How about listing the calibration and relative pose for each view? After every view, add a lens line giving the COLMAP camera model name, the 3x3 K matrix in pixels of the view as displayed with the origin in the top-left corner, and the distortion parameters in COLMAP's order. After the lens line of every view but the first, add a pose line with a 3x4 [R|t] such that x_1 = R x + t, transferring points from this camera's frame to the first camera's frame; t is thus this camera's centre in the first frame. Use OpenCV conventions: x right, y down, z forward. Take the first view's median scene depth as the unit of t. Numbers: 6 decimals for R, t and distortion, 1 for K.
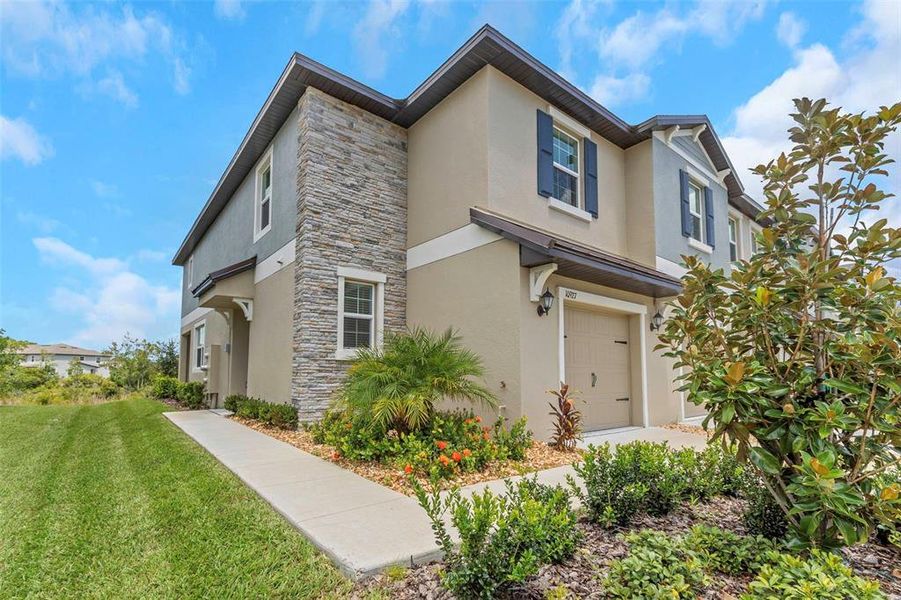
lens RADIAL K [[415.6, 0, 436.9], [0, 415.6, 340.8], [0, 0, 1]] dist [-0.000918, -0.000128]
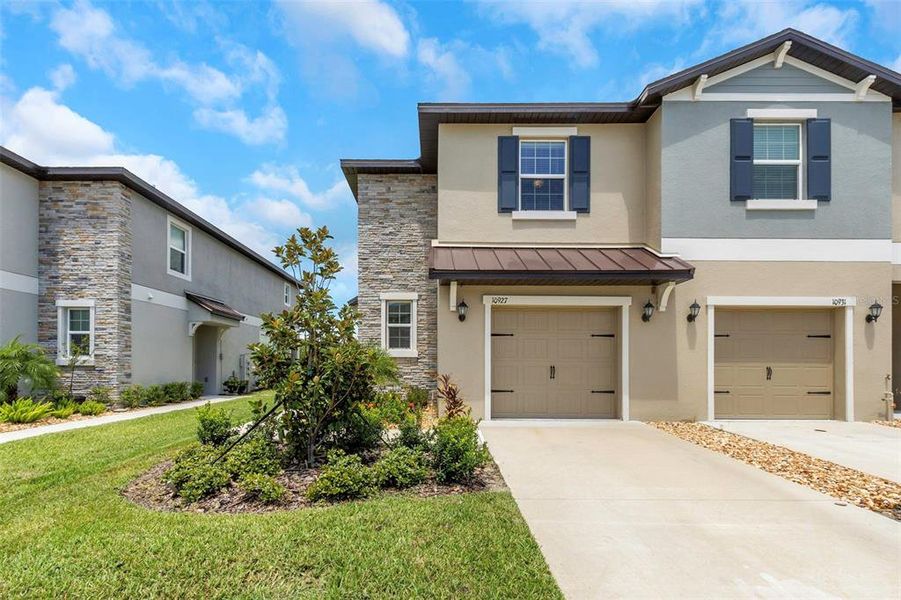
lens RADIAL K [[420.3, 0, 425.3], [0, 420.3, 363.0], [0, 0, 1]] dist [0.002457, 0.000774]
pose [[0.782868, -0.002041, -0.622185, 0.762785], [0.044937, 0.997569, 0.053270, -0.004842], [0.620563, -0.069663, 0.781056, -0.070996]]
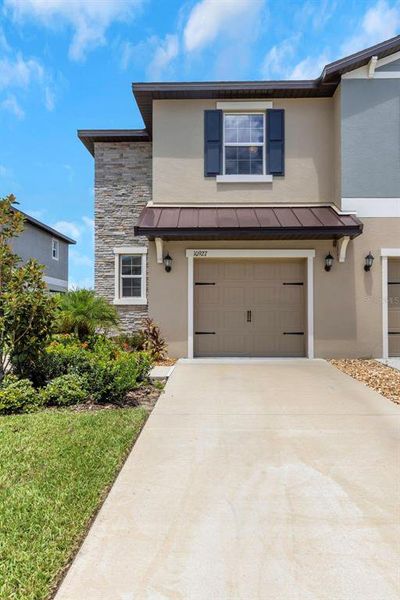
lens RADIAL K [[401.0, 0, 200.0], [0, 401.0, 310.2], [0, 0, 1]] dist [-0.001098, -0.002396]
pose [[0.773062, -0.011267, -0.634231, 0.971890], [0.051037, 0.997706, 0.044484, 0.012963], [0.632275, -0.066758, 0.771863, -0.022924]]
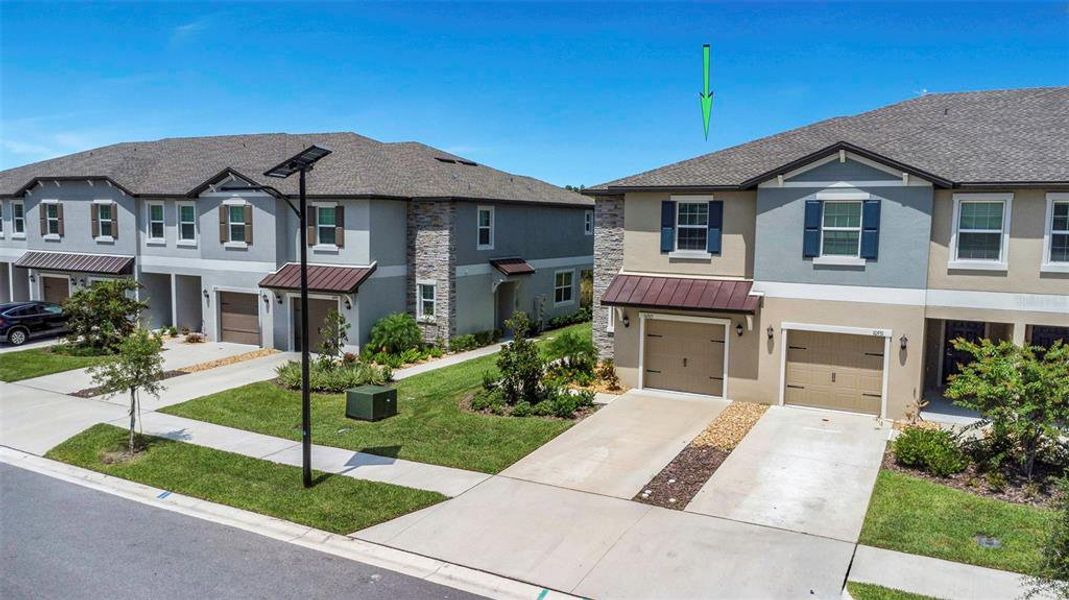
lens RADIAL K [[704.4, 0, 534.5], [0, 704.4, 300.0], [0, 0, 1]] dist [-0.000849, -0.000209]
pose [[0.399379, 0.086094, -0.912734, 2.565974], [0.057896, 0.991225, 0.118831, -0.501374], [0.914956, -0.100302, 0.390890, -0.614765]]
